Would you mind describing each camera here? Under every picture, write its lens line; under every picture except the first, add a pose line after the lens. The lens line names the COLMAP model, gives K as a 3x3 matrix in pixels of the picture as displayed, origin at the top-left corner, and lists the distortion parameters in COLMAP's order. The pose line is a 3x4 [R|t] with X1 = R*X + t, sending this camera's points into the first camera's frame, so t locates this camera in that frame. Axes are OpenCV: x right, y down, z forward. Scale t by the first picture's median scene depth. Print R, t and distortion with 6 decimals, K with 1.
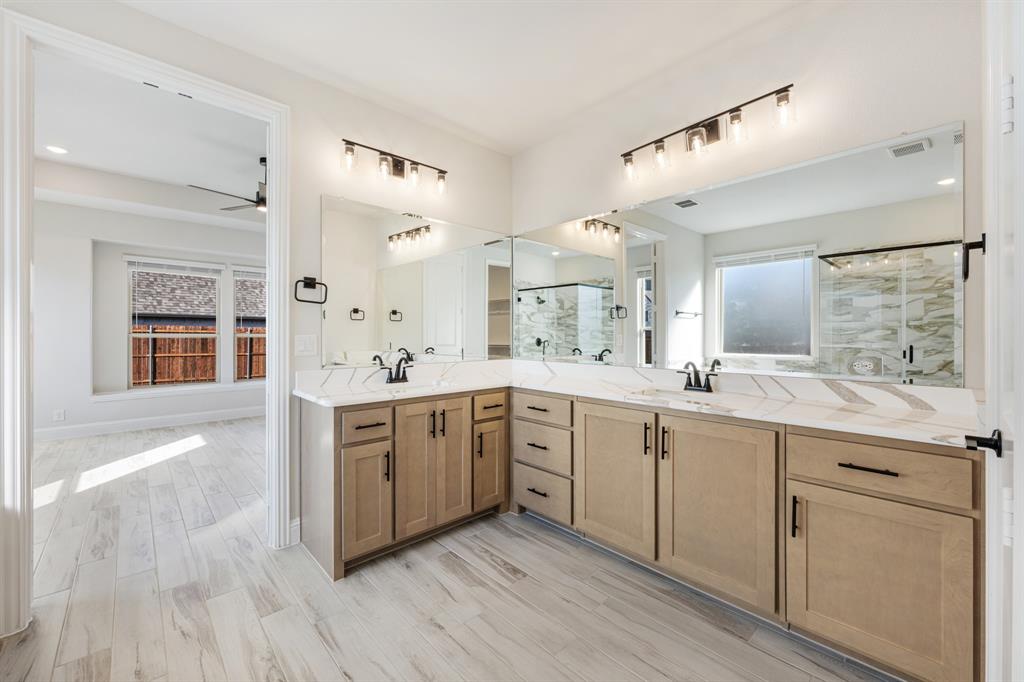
lens RADIAL K [[407.1, 0, 516.9], [0, 407.1, 336.1], [0, 0, 1]] dist [-0.009001, -0.000014]
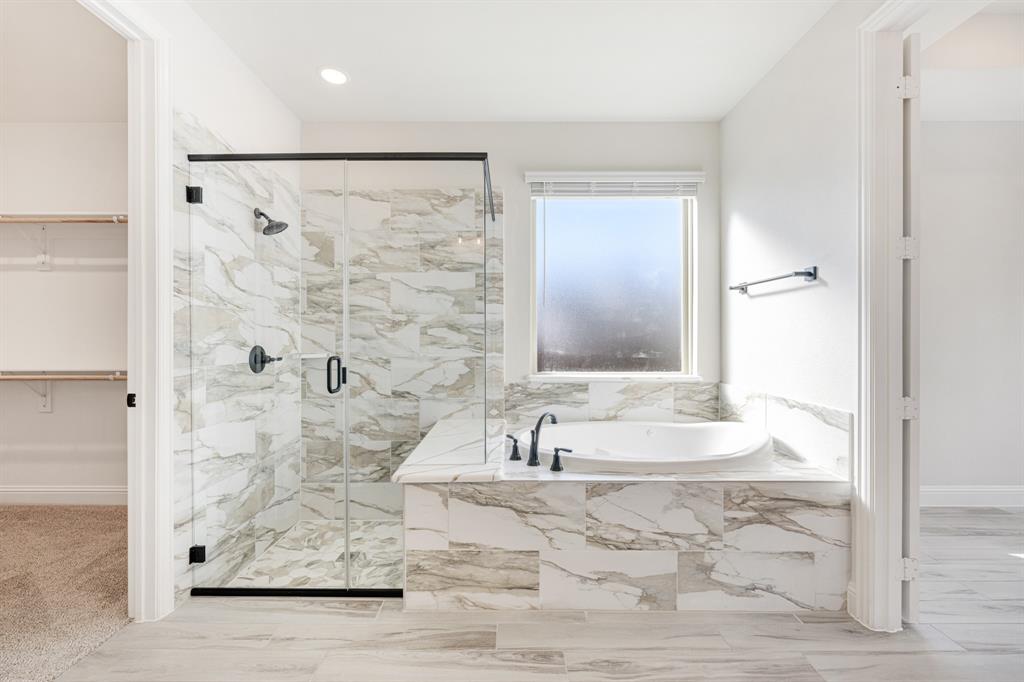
lens RADIAL K [[407.1, 0, 510.9], [0, 407.1, 332.6], [0, 0, 1]] dist [-0.009001, -0.000014]
pose [[0.666386, 0.001569, 0.745605, -0.047392], [0.006773, 0.999944, -0.008157, -0.001480], [-0.745576, 0.010486, 0.666338, 0.662266]]
